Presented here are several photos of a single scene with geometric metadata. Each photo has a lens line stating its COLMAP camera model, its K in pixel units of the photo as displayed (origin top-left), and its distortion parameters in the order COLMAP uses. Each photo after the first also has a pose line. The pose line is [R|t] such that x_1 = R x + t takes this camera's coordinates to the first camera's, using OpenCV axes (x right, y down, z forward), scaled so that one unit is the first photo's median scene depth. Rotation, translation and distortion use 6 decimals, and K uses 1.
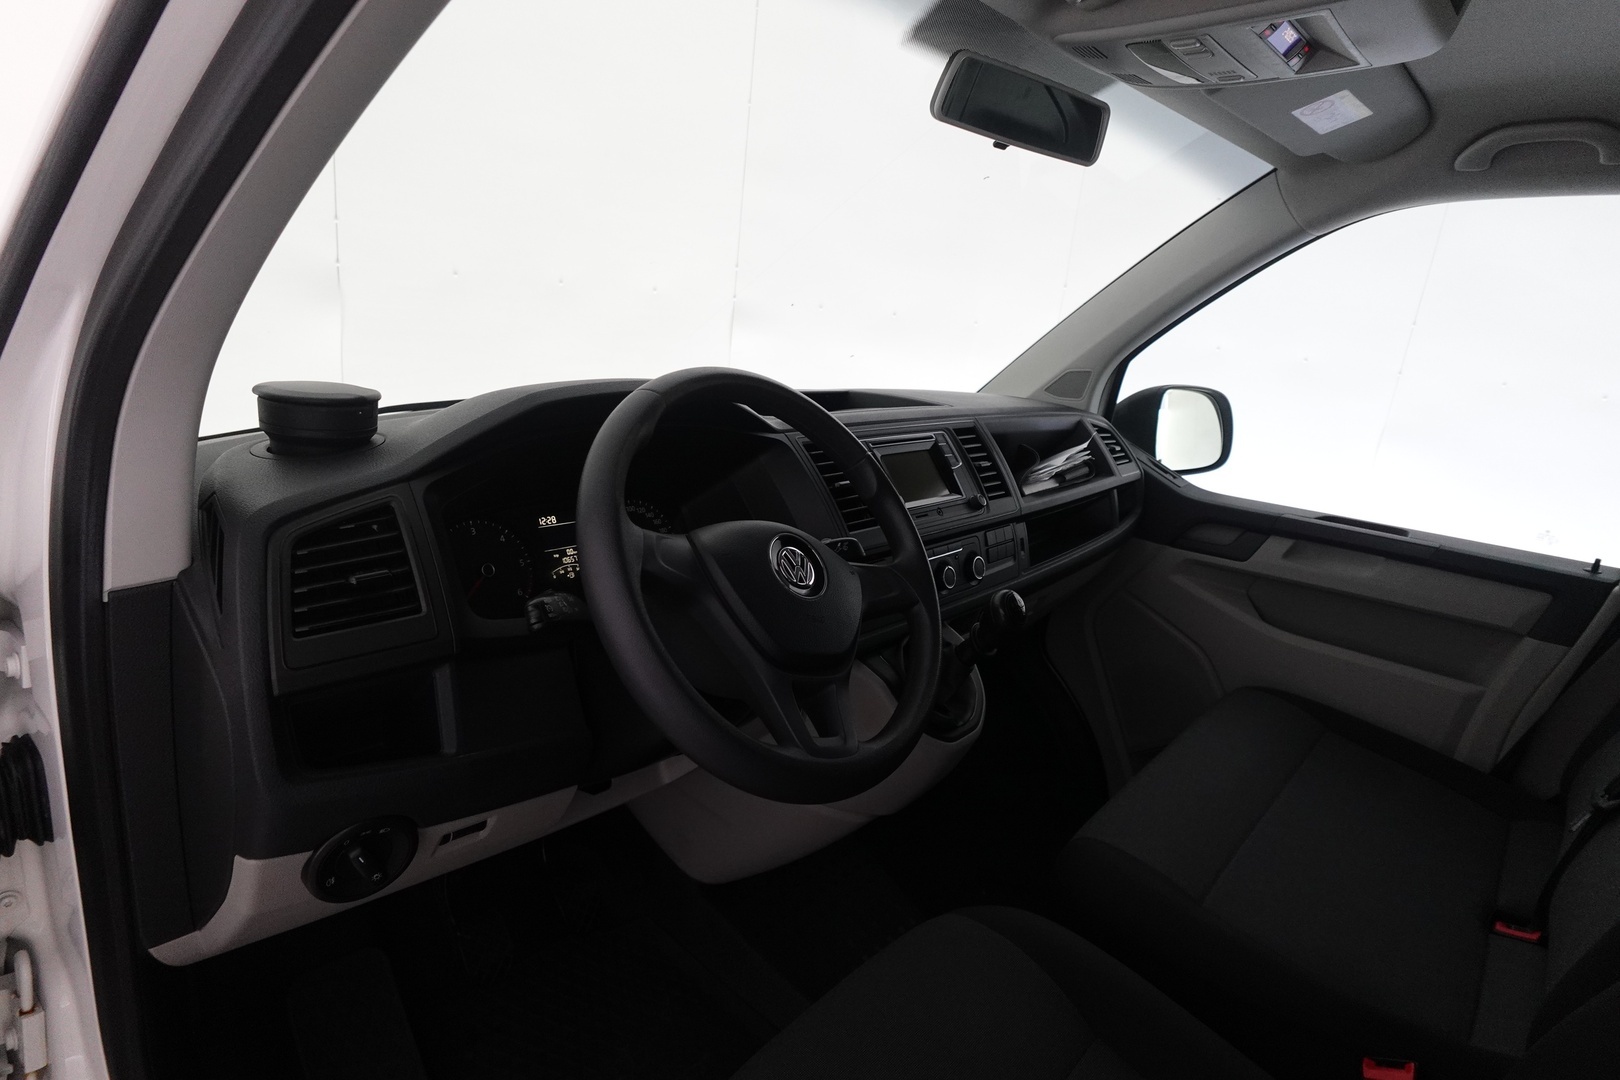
lens RADIAL K [[905.3, 0, 809.2], [0, 905.3, 540.6], [0, 0, 1]] dist [-0.005881, 0.000790]
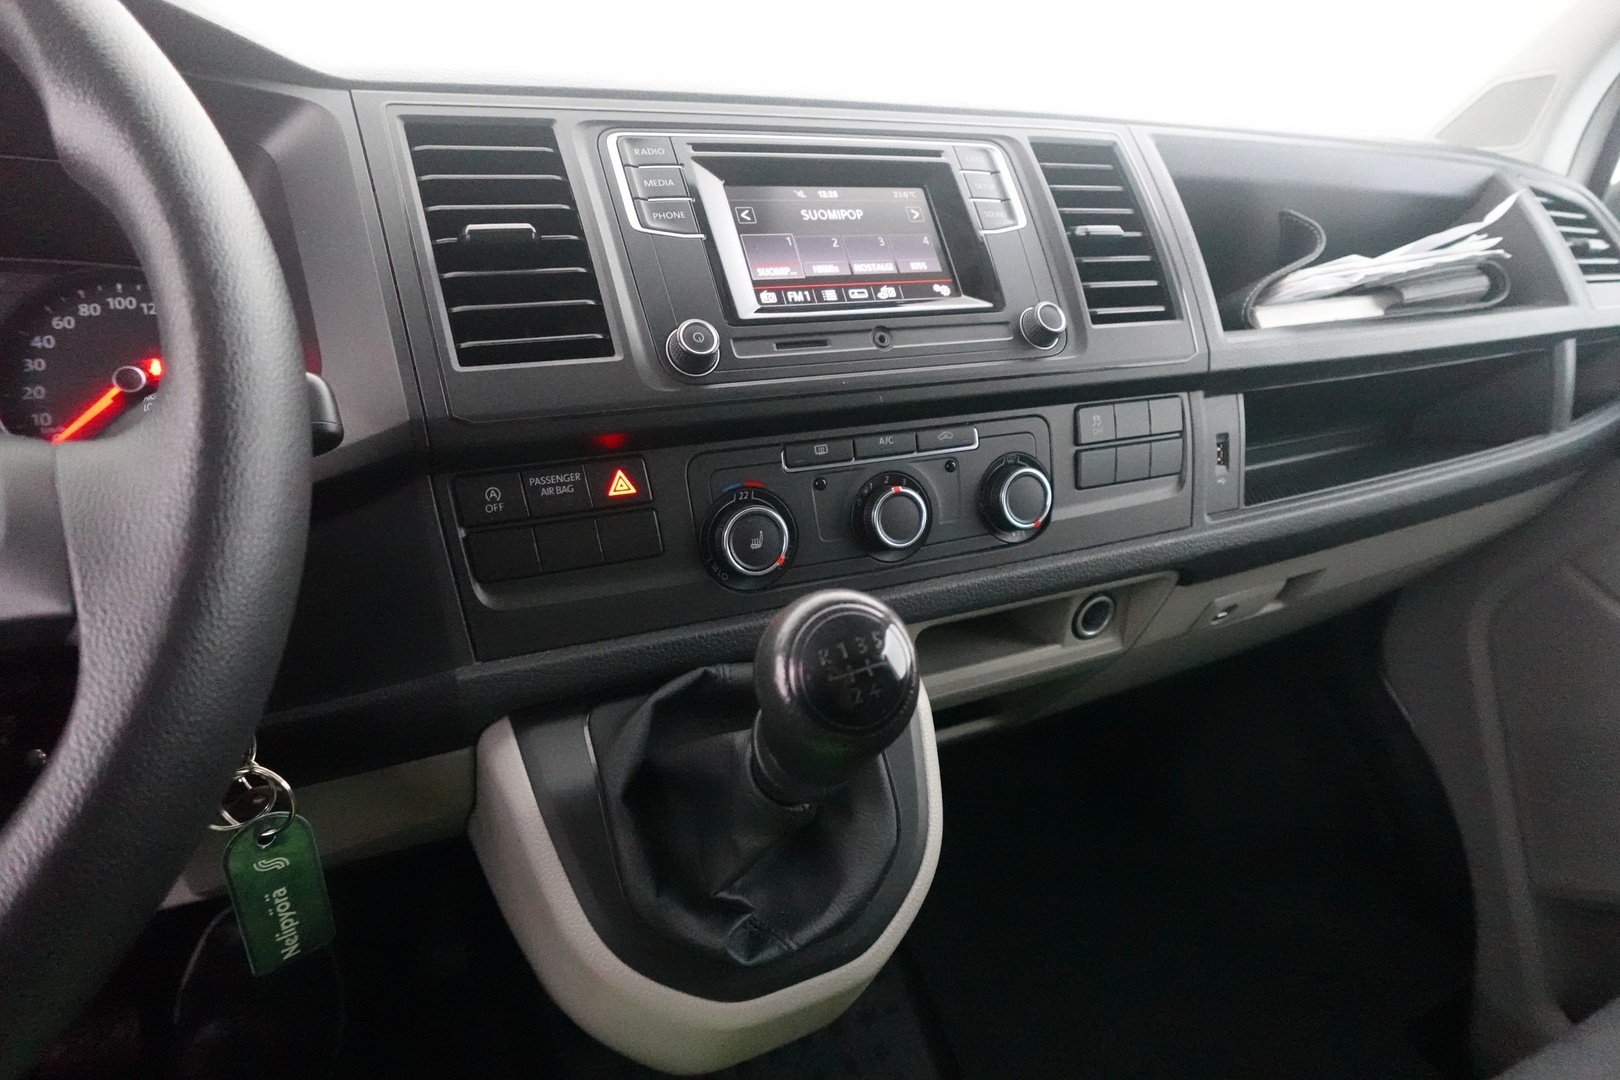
lens RADIAL K [[905.3, 0, 809.2], [0, 905.3, 540.6], [0, 0, 1]] dist [-0.005881, 0.000790]
pose [[0.908421, 0.098179, -0.406364, 0.244150], [-0.052769, 0.991187, 0.121509, 0.005526], [0.414712, -0.088938, 0.905596, 0.577864]]
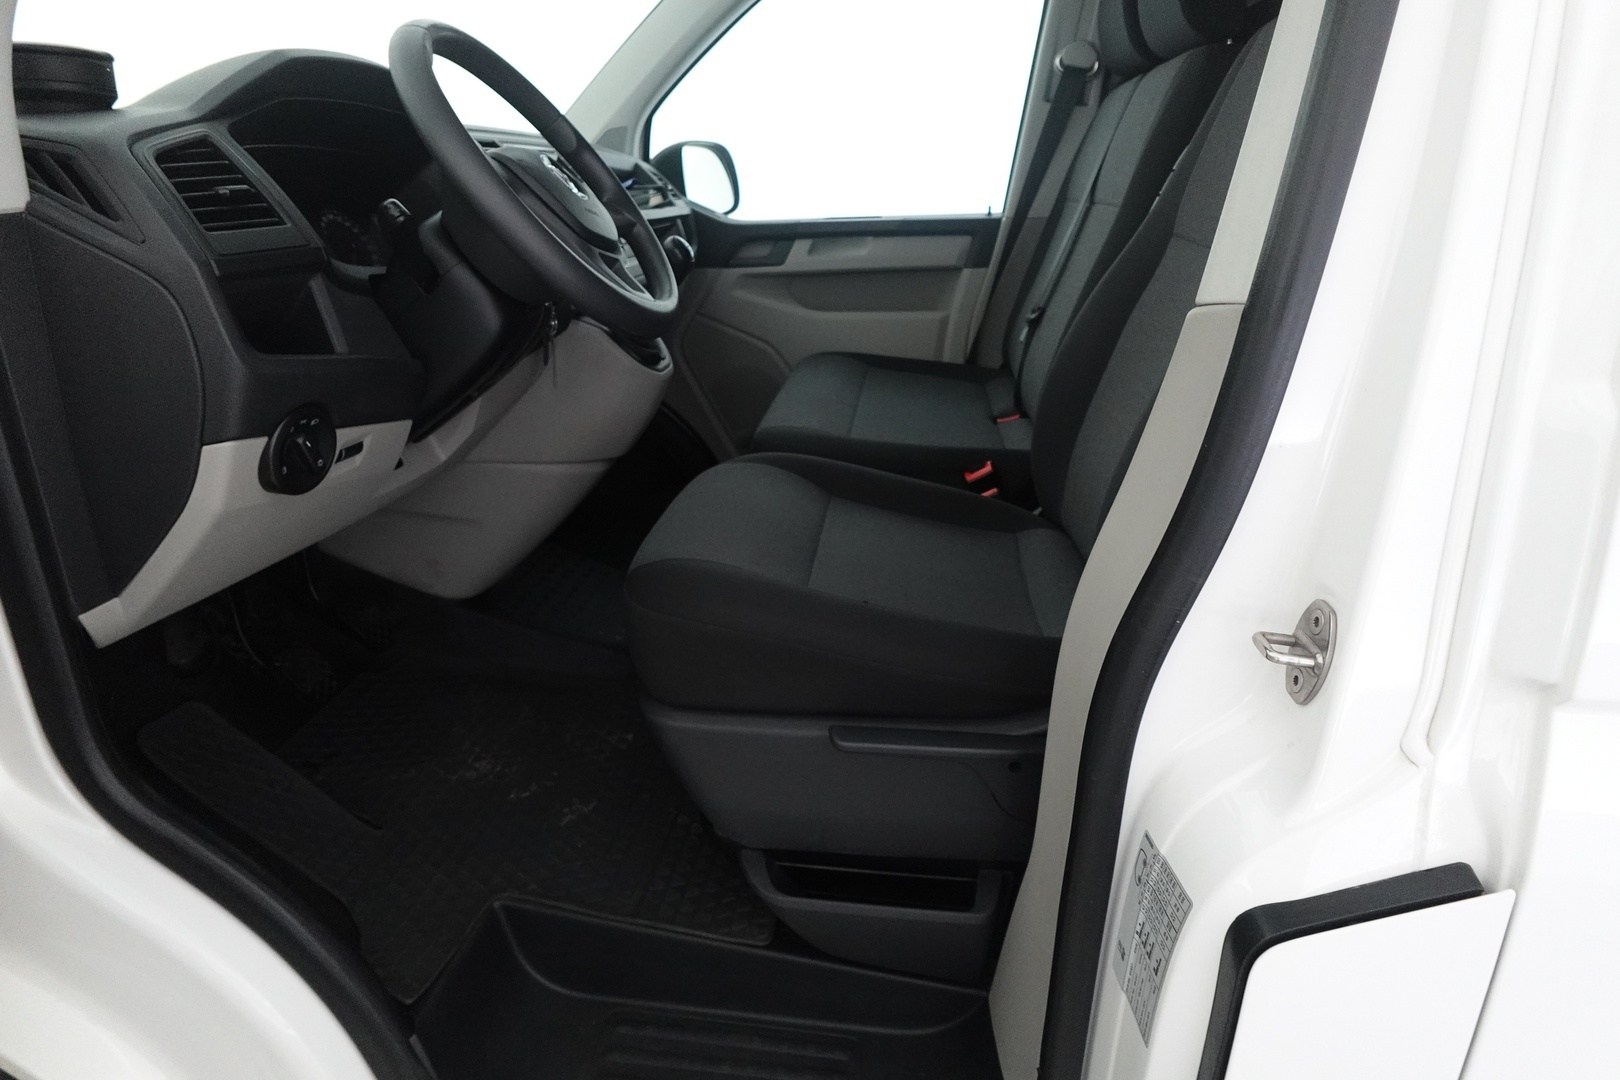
lens RADIAL K [[905.3, 0, 809.2], [0, 905.3, 540.6], [0, 0, 1]] dist [-0.005881, 0.000790]
pose [[0.820363, -0.303843, 0.484442, -0.257494], [0.242000, 0.952026, 0.187305, 0.185934], [-0.518113, -0.036423, 0.854537, -0.146742]]
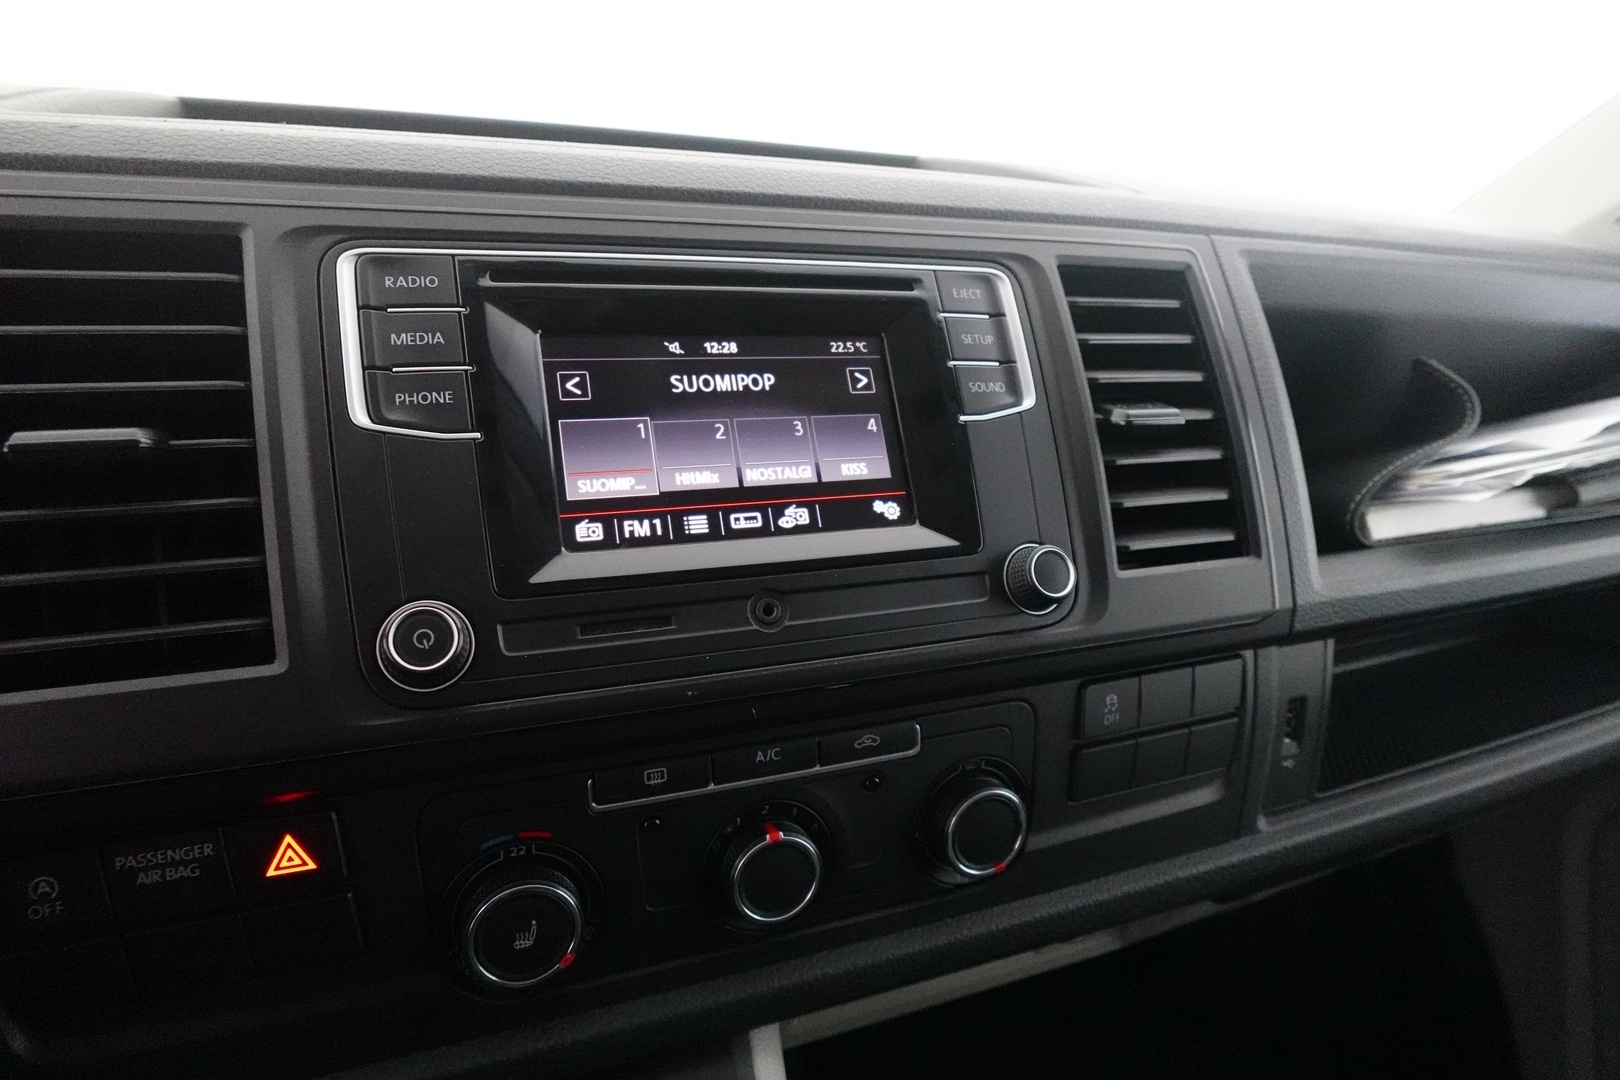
lens RADIAL K [[905.3, 0, 809.2], [0, 905.3, 540.6], [0, 0, 1]] dist [-0.005881, 0.000790]
pose [[0.877944, 0.201523, -0.434285, 0.221282], [-0.139393, 0.975392, 0.170822, -0.078889], [0.458023, -0.089436, 0.884430, 0.716339]]
